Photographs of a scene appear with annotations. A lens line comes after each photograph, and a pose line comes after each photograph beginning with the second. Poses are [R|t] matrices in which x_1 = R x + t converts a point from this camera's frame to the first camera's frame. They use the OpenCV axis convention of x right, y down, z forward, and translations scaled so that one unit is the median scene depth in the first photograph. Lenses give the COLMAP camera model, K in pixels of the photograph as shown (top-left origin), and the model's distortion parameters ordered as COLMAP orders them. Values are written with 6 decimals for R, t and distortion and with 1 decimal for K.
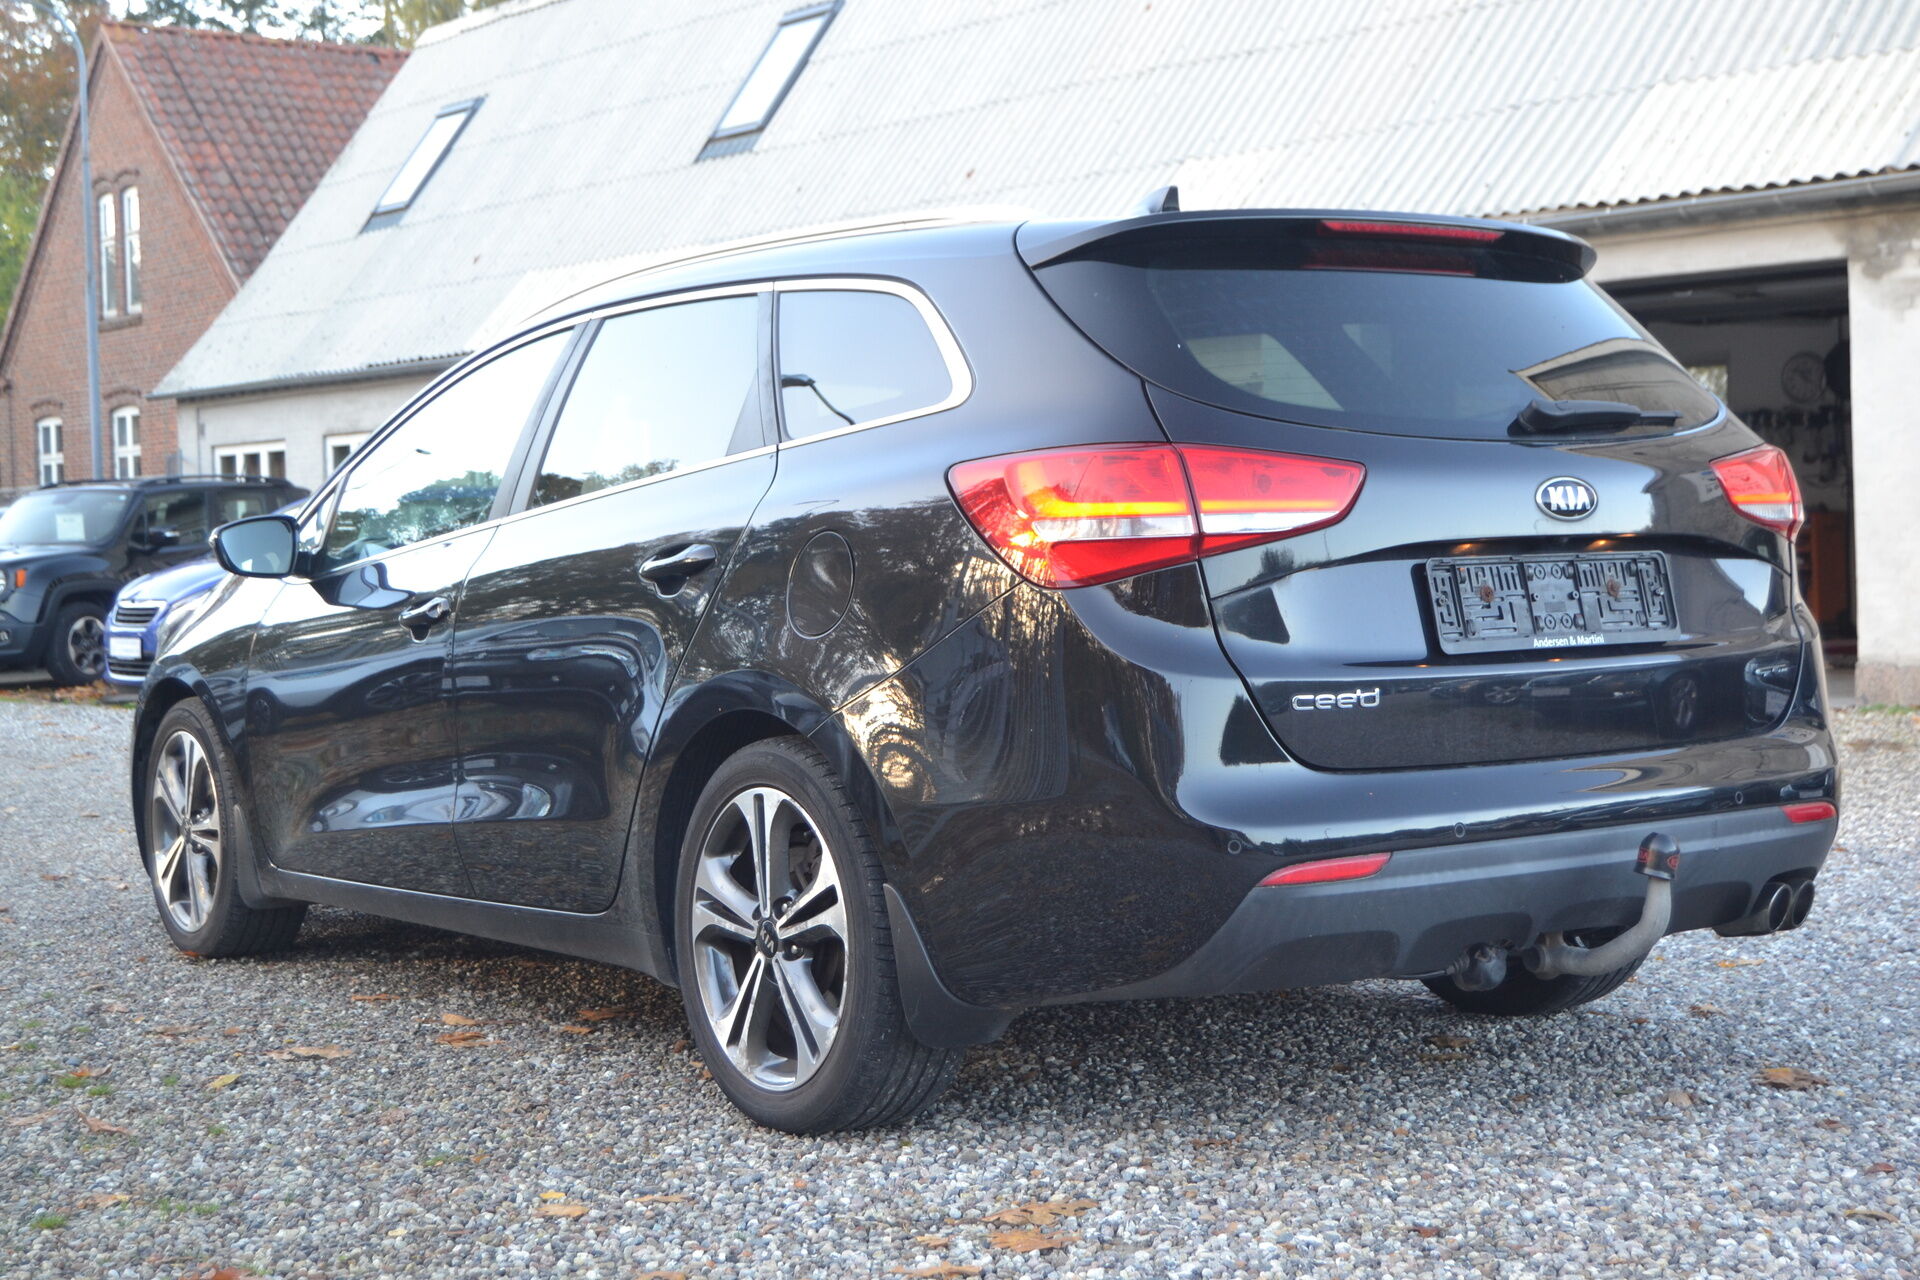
lens RADIAL K [[2747.2, 0, 960.3], [0, 2747.2, 637.4], [0, 0, 1]] dist [-0.039741, 0.000000]
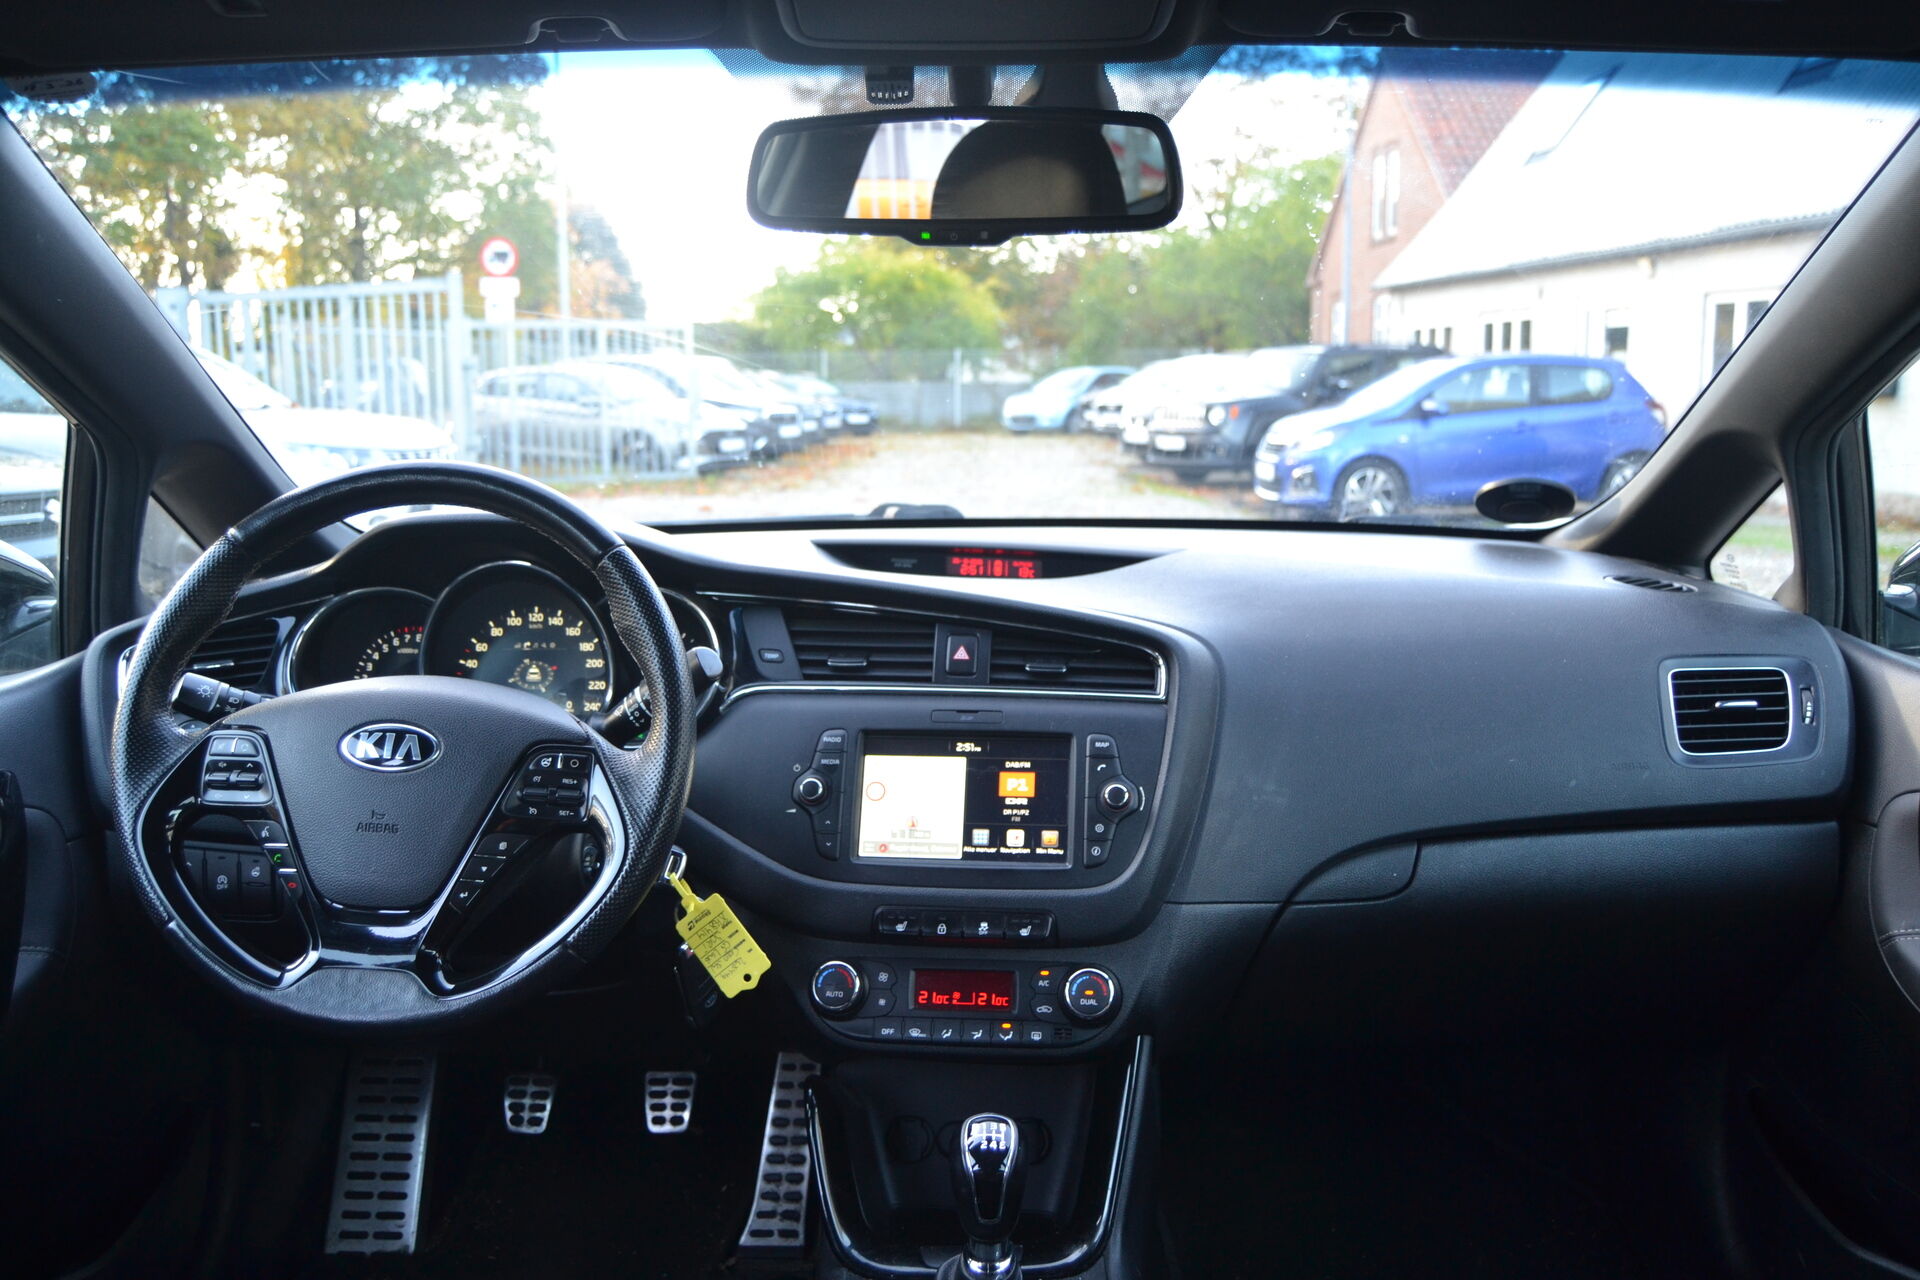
lens RADIAL K [[1510.8, 0, 961.1], [0, 1510.8, 633.0], [0, 0, 1]] dist [-0.084282, -0.003498]
pose [[0.820466, 0.113170, -0.560382, -0.003219], [-0.036236, 0.988535, 0.146582, -0.017899], [0.570545, -0.099959, 0.815160, 0.258105]]
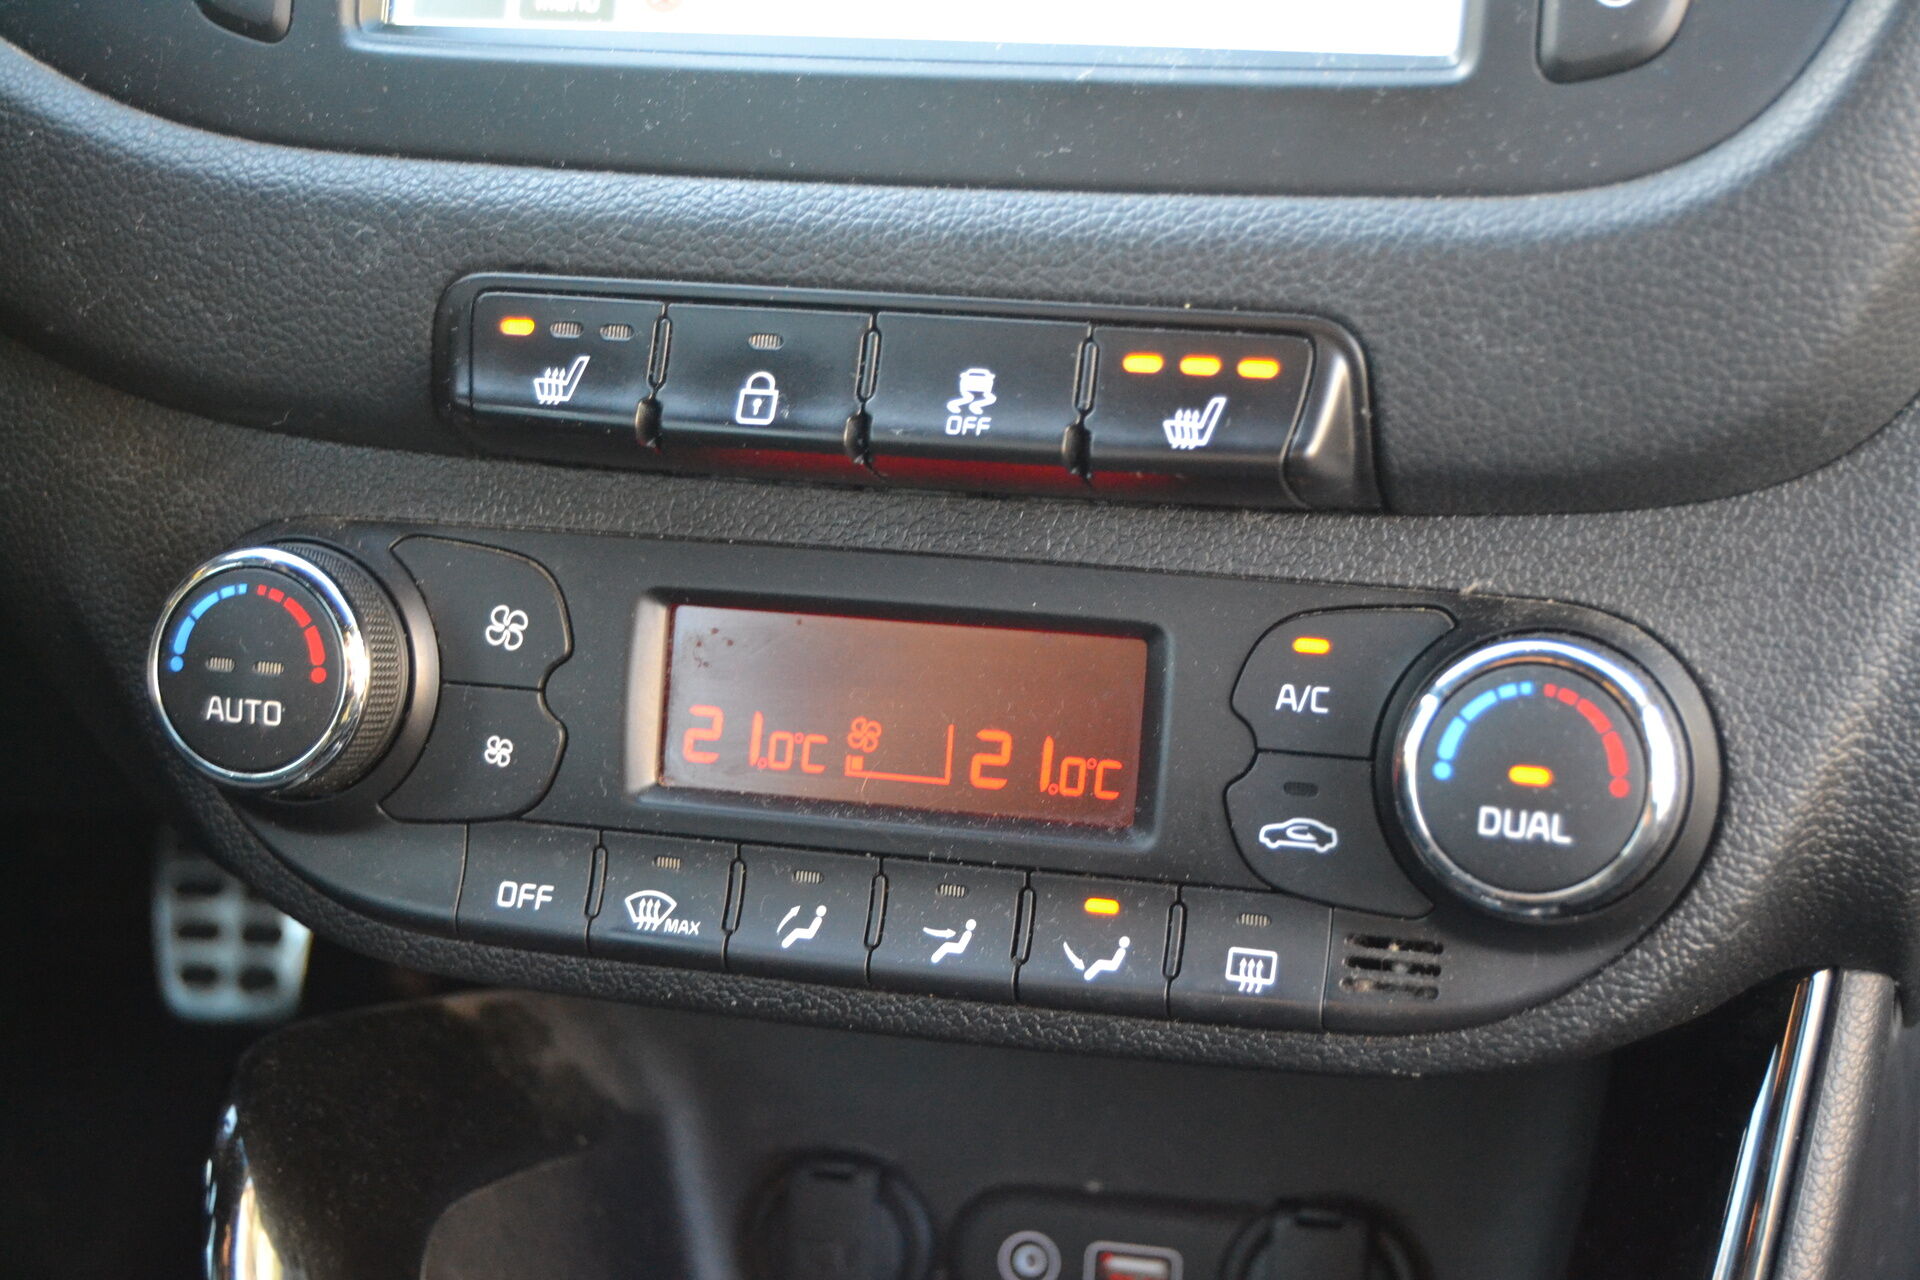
lens RADIAL K [[3326.9, 0, 963.1], [0, 3326.9, 637.3], [0, 0, 1]] dist [-0.049459, 0.000000]
pose [[0.705201, 0.300769, -0.642051, -0.016455], [0.008422, 0.901946, 0.431768, -0.008104], [0.708957, -0.309891, 0.633520, 0.285750]]
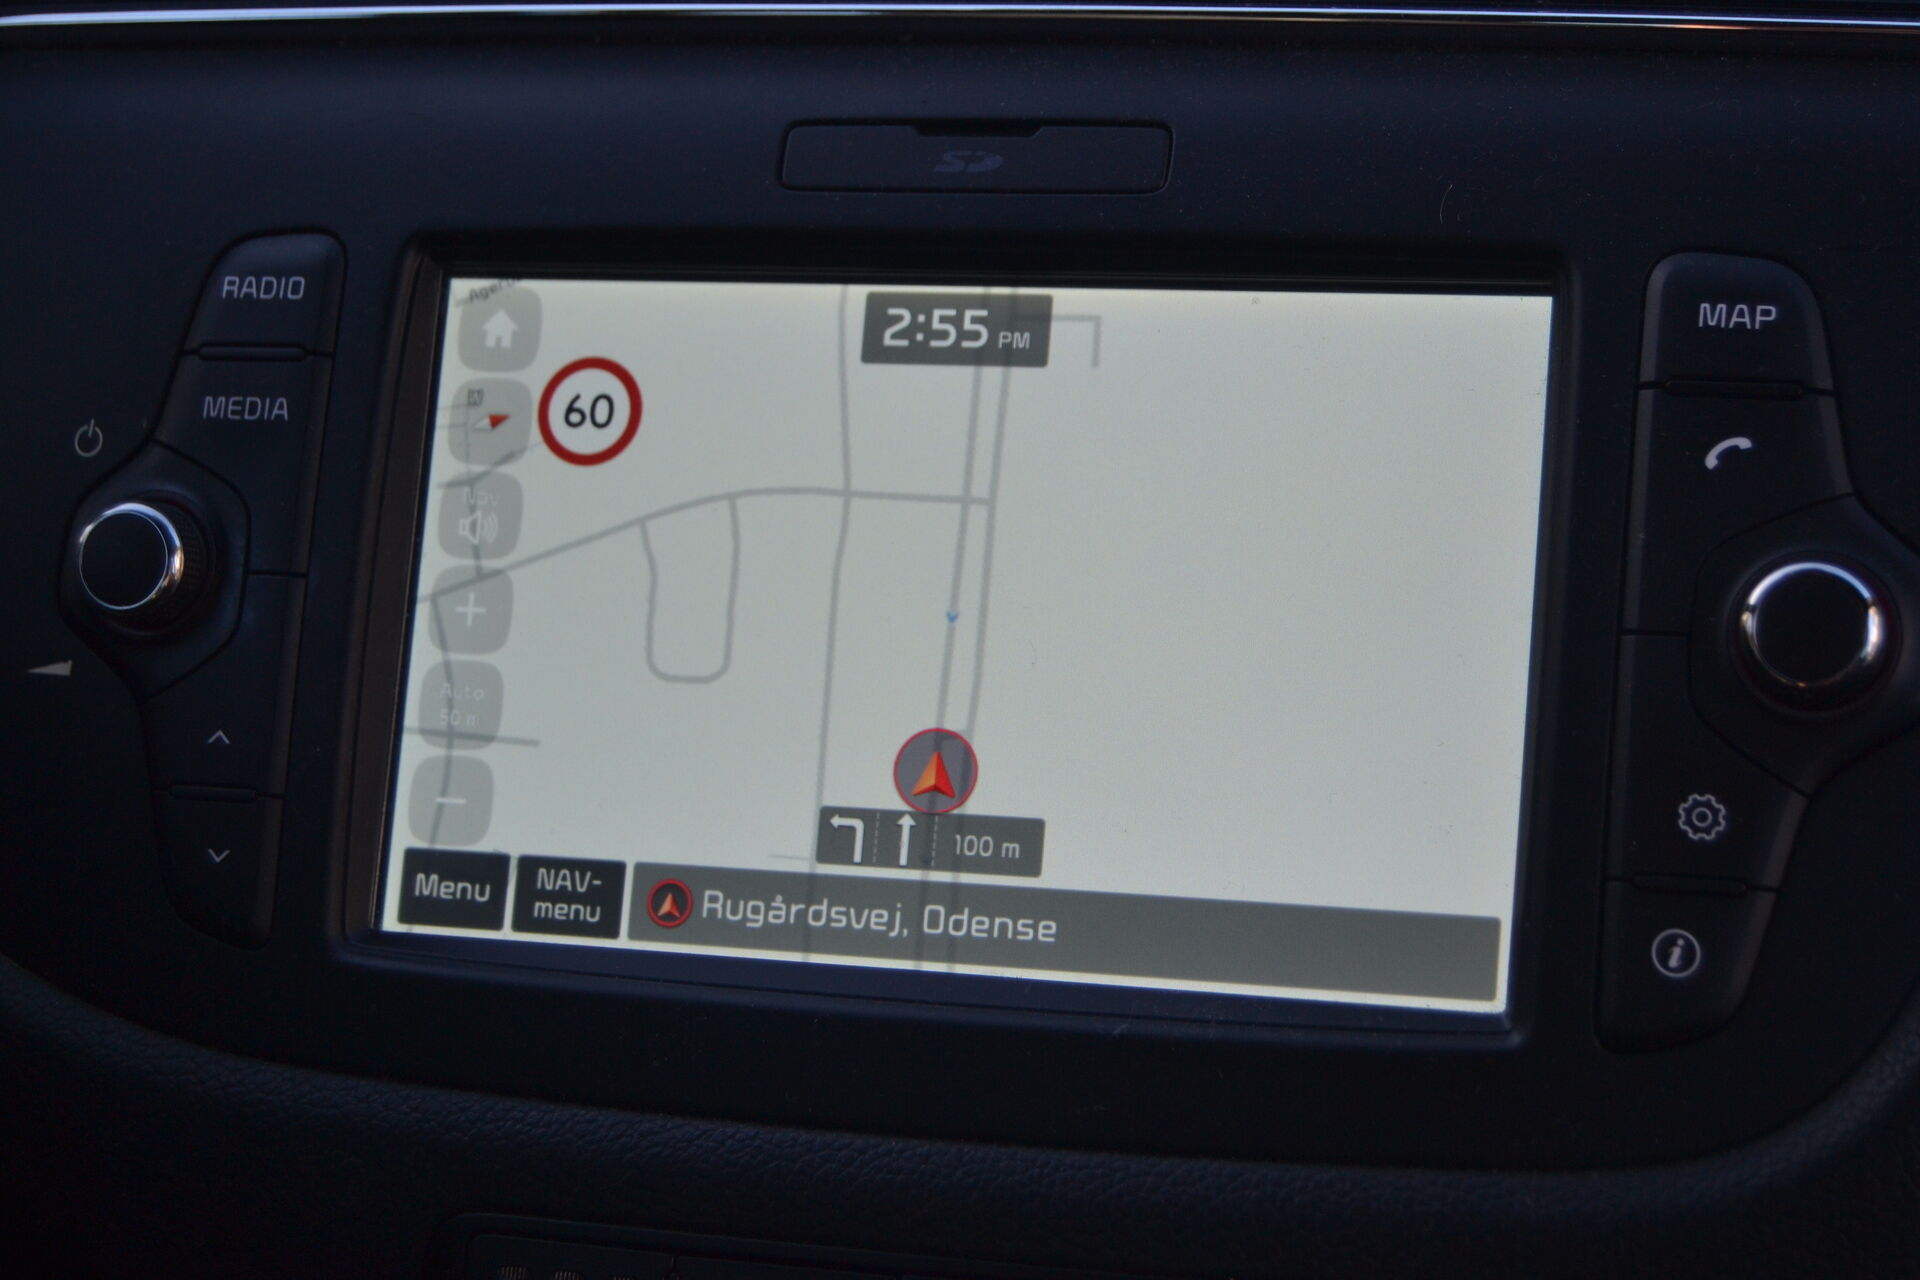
lens RADIAL K [[3644.6, 0, 958.1], [0, 3644.6, 639.0], [0, 0, 1]] dist [-0.042594, 0.000000]
pose [[0.721373, 0.219912, -0.656703, -0.017264], [0.003285, 0.947147, 0.320782, -0.011506], [0.692539, -0.233561, 0.682524, 0.285587]]
